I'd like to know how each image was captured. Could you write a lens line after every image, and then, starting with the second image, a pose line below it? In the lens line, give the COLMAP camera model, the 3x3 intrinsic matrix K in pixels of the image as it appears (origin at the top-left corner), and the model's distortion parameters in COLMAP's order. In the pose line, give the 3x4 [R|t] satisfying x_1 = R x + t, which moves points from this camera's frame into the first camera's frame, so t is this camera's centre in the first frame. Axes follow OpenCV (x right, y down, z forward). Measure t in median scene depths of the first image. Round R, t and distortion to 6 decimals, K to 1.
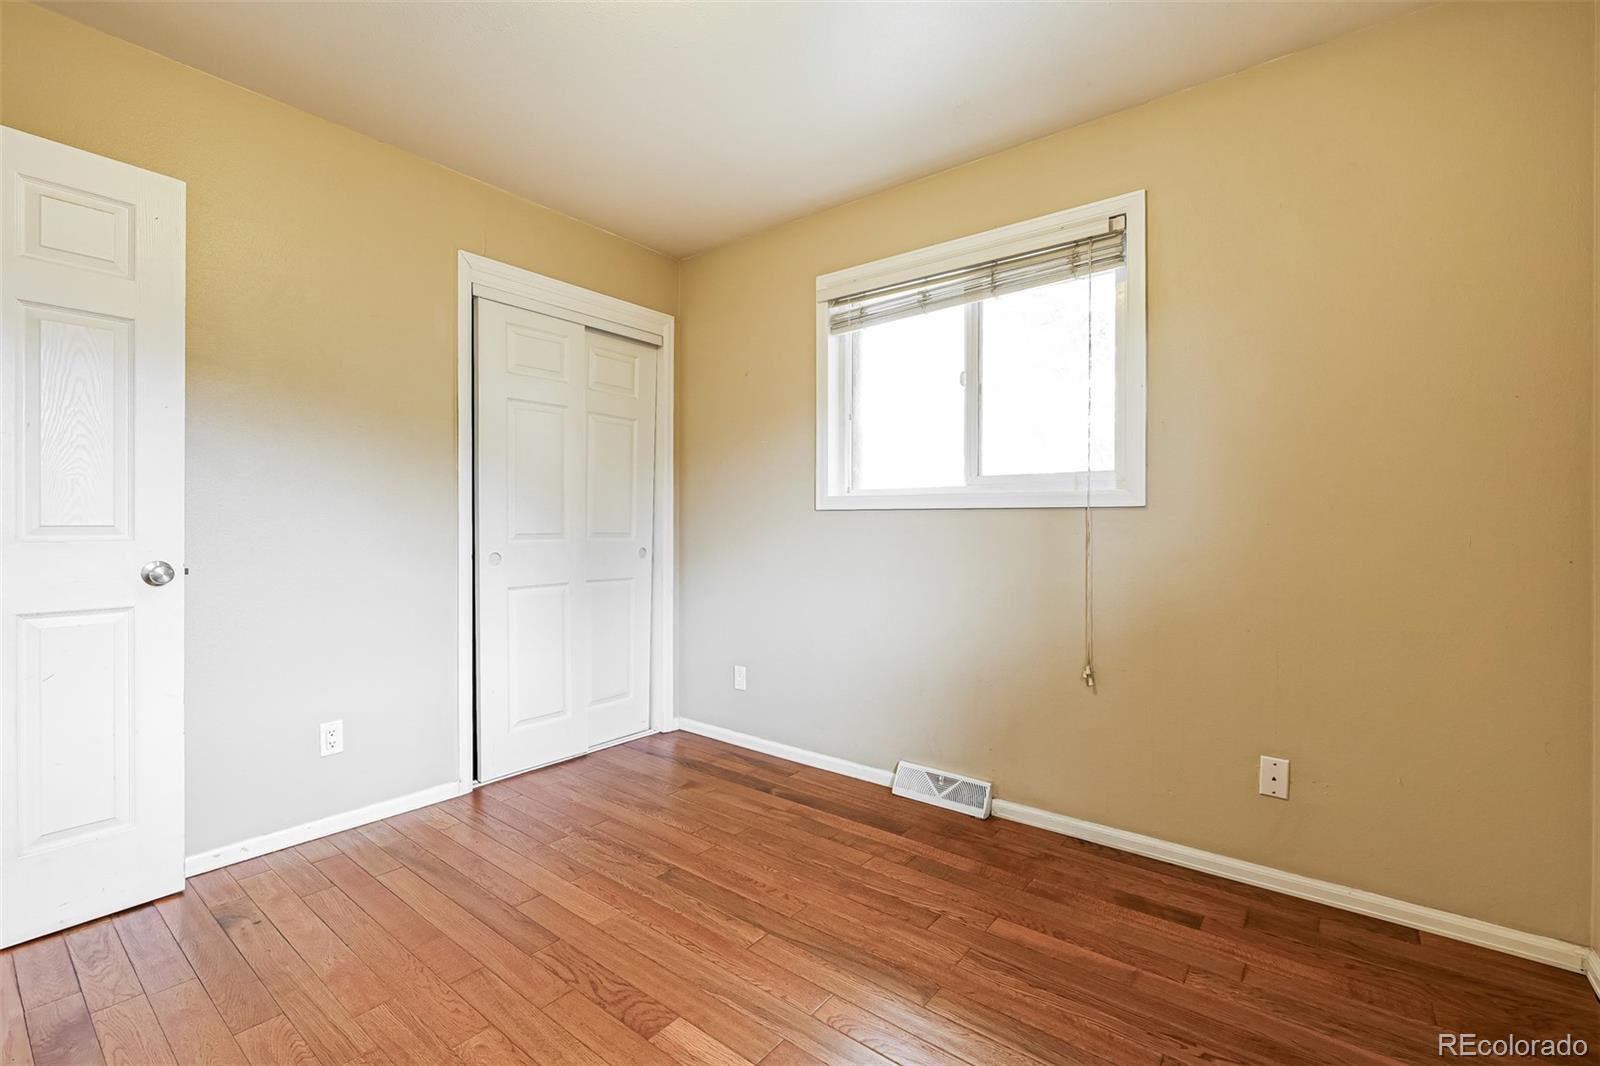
lens RADIAL K [[678.3, 0, 803.6], [0, 678.3, 529.1], [0, 0, 1]] dist [0.000002, 0.000898]
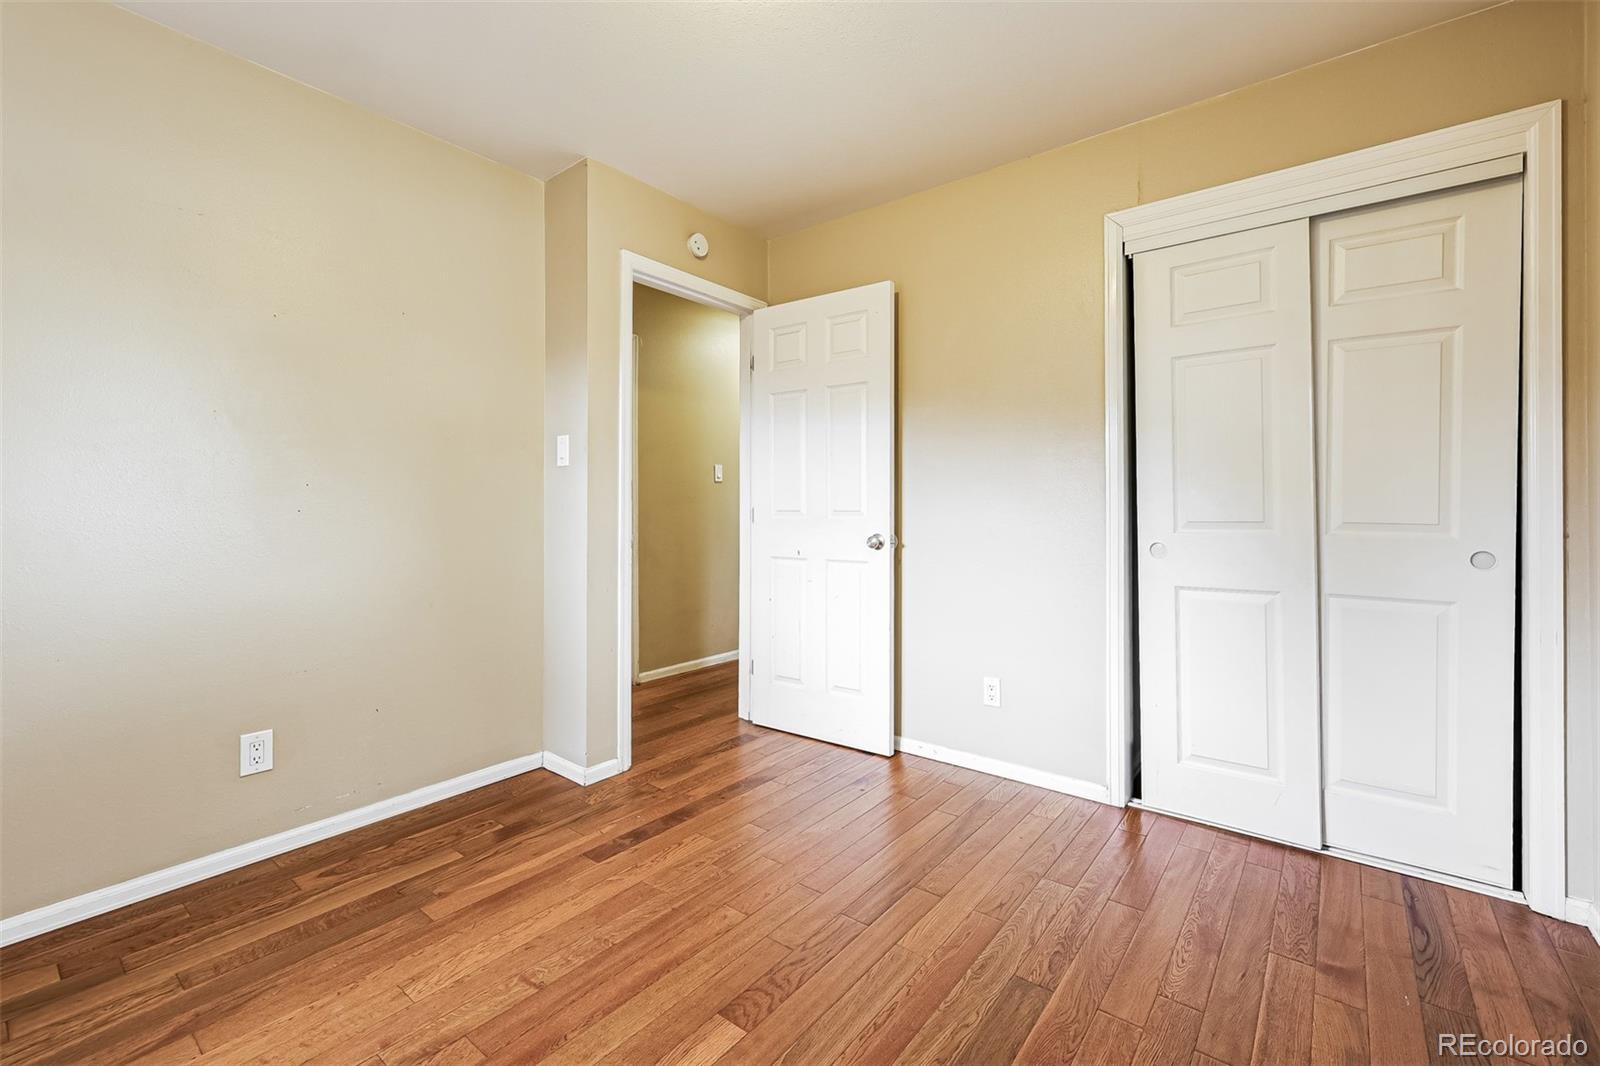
lens RADIAL K [[678.3, 0, 808.8], [0, 678.3, 509.3], [0, 0, 1]] dist [0.000002, 0.000898]
pose [[0.012765, -0.002756, -0.999915, 0.463911], [-0.007252, 0.999970, -0.002849, -0.002270], [0.999892, 0.007287, 0.012745, 0.651965]]
